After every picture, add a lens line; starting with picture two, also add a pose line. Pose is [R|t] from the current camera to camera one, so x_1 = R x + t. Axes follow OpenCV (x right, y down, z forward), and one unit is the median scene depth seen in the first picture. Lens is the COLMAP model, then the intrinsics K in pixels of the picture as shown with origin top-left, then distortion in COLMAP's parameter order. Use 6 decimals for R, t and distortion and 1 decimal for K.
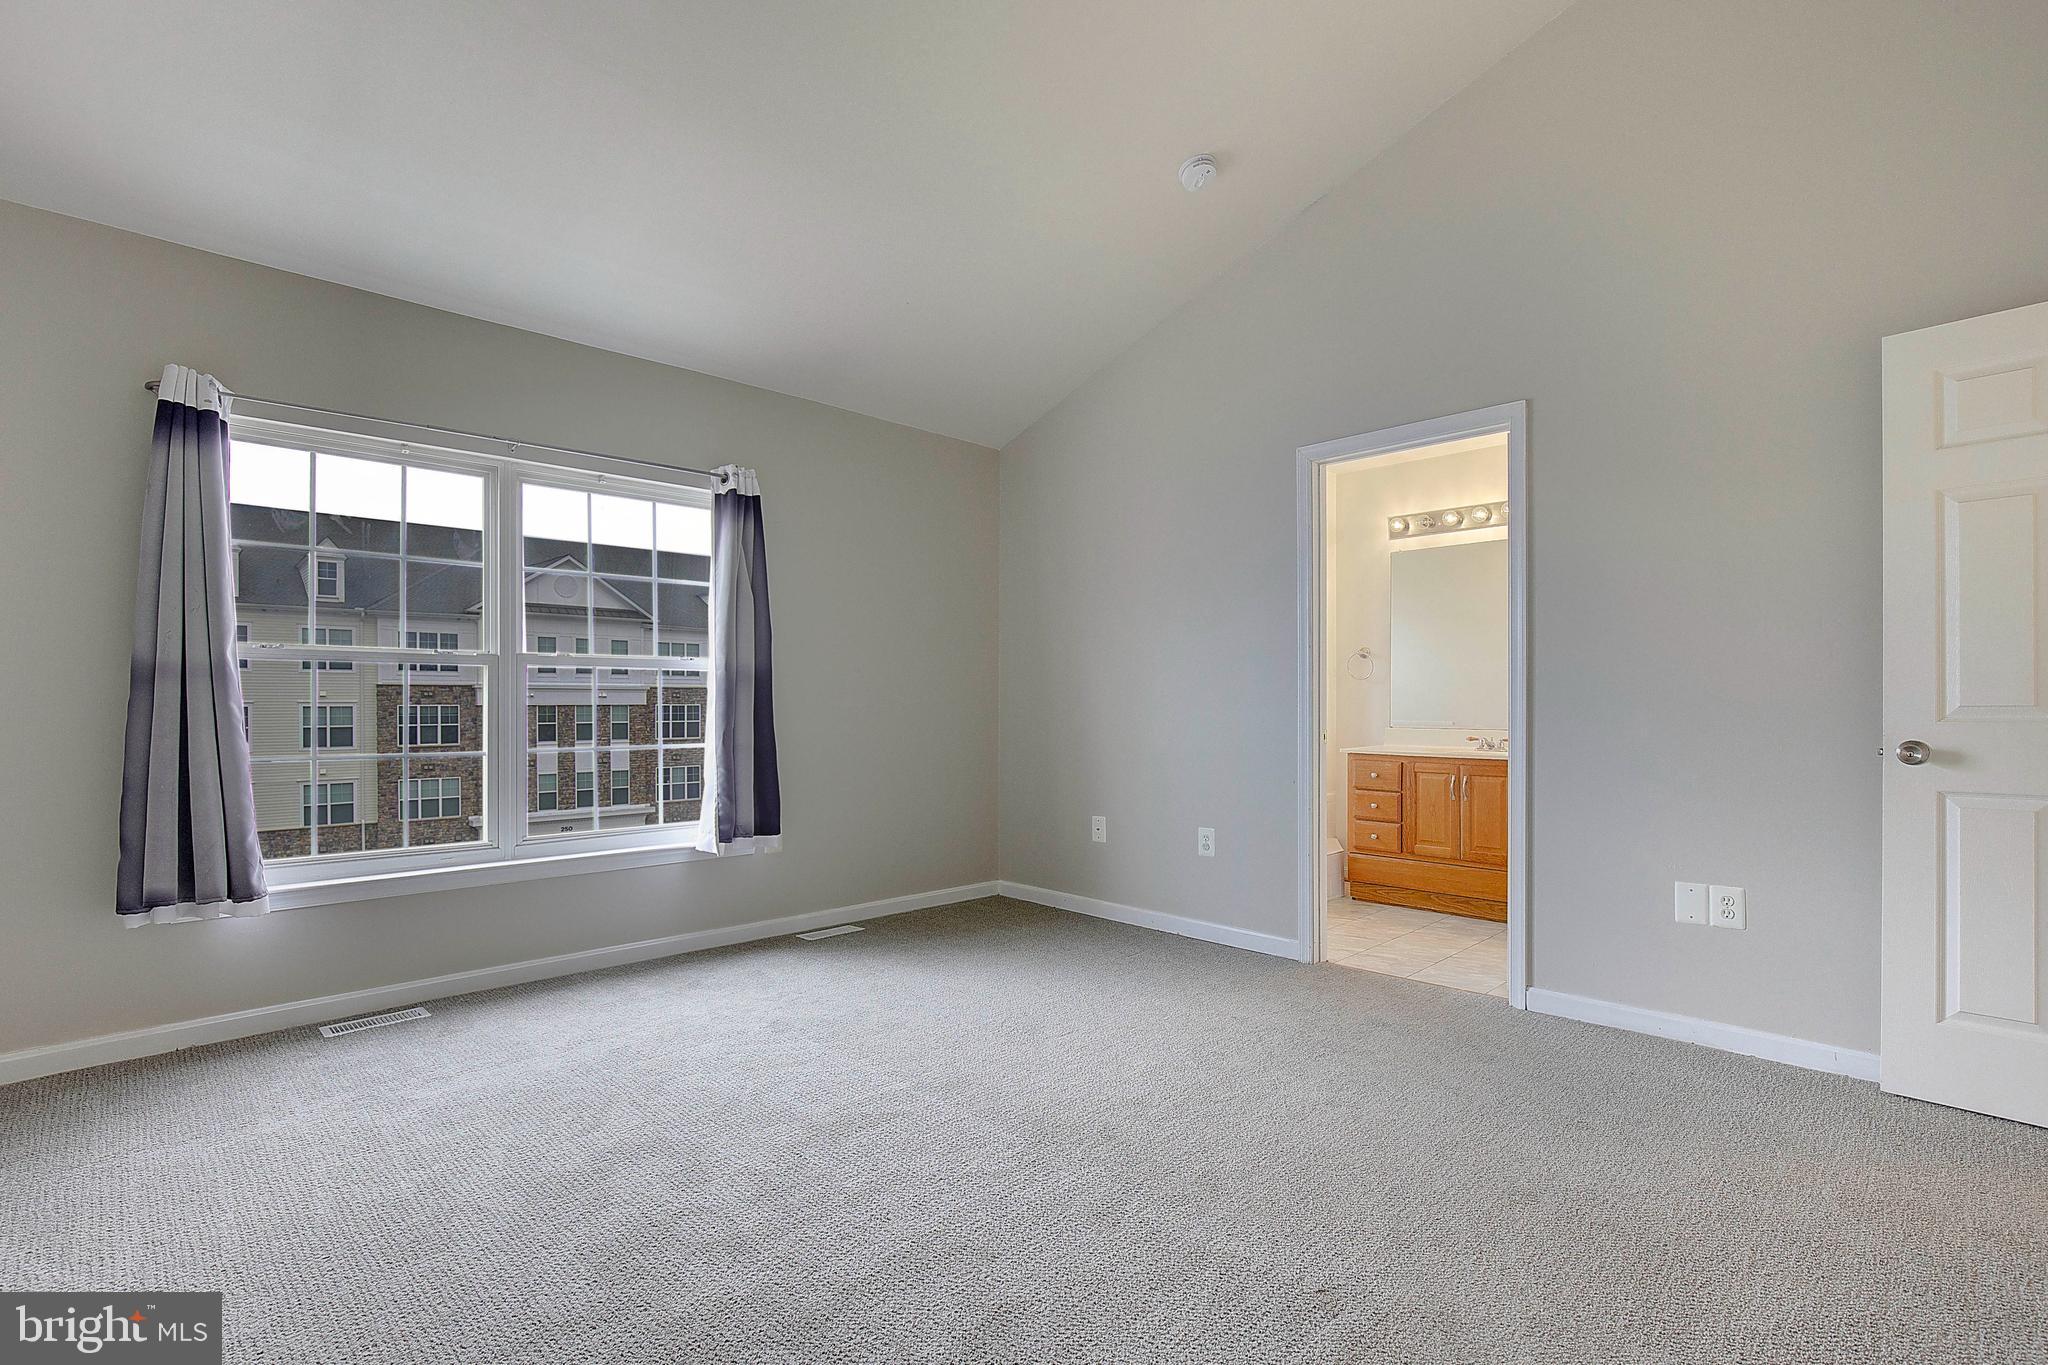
lens RADIAL K [[949.3, 0, 1029.8], [0, 949.3, 686.9], [0, 0, 1]] dist [-0.018789, 0.002776]
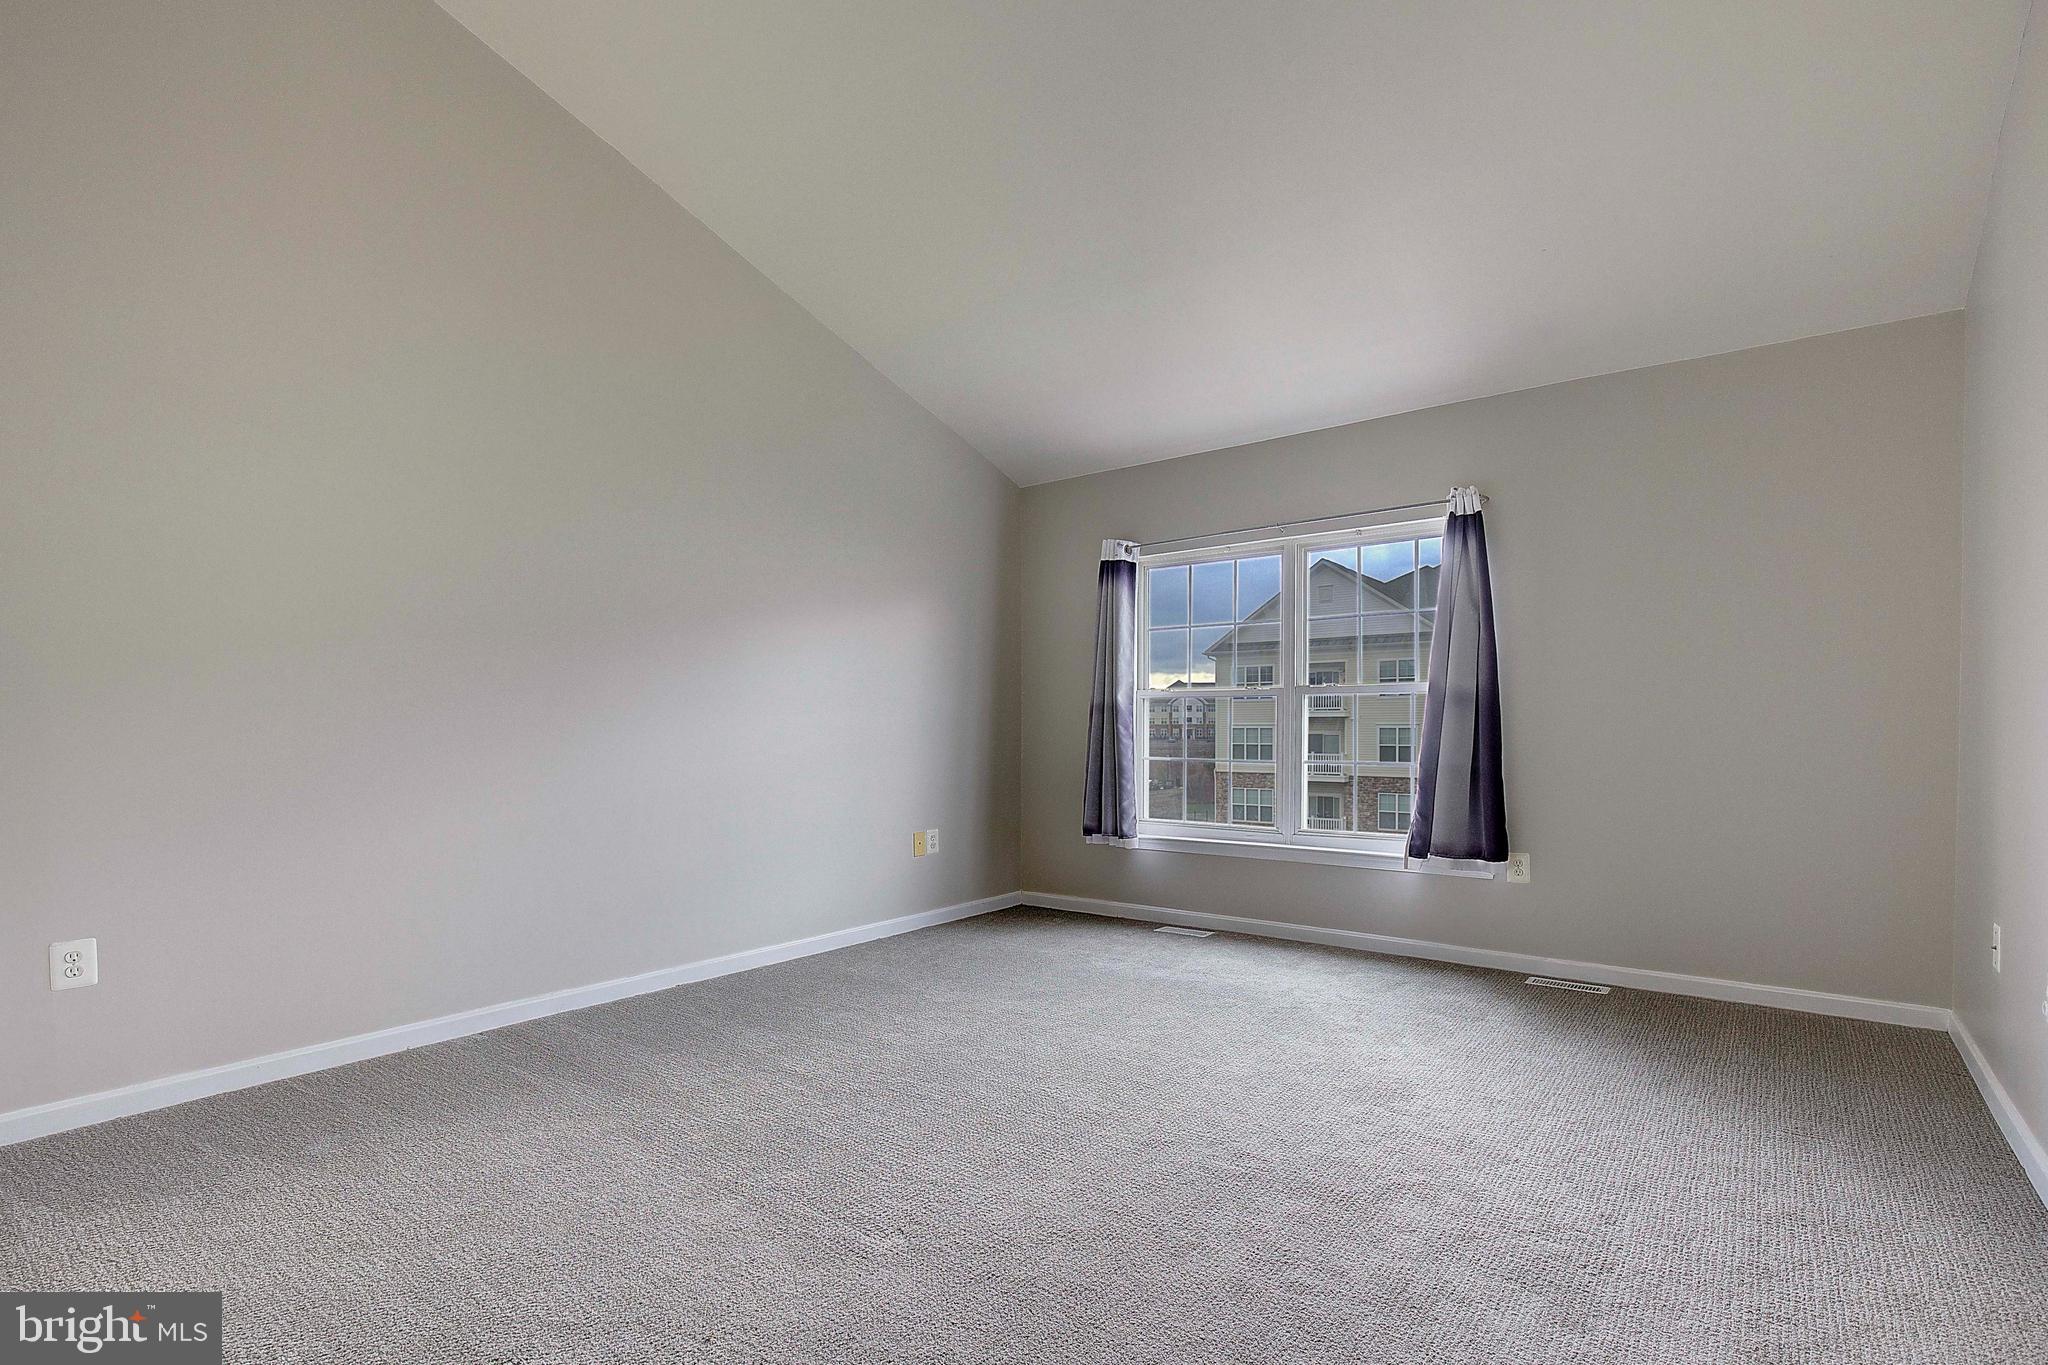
lens RADIAL K [[949.3, 0, 1030.5], [0, 949.3, 703.0], [0, 0, 1]] dist [-0.018789, 0.002776]
pose [[0.135006, -0.021301, -0.990616, 0.699342], [0.020995, 0.999606, -0.018633, 0.004489], [0.990622, -0.018283, 0.135400, 0.465152]]
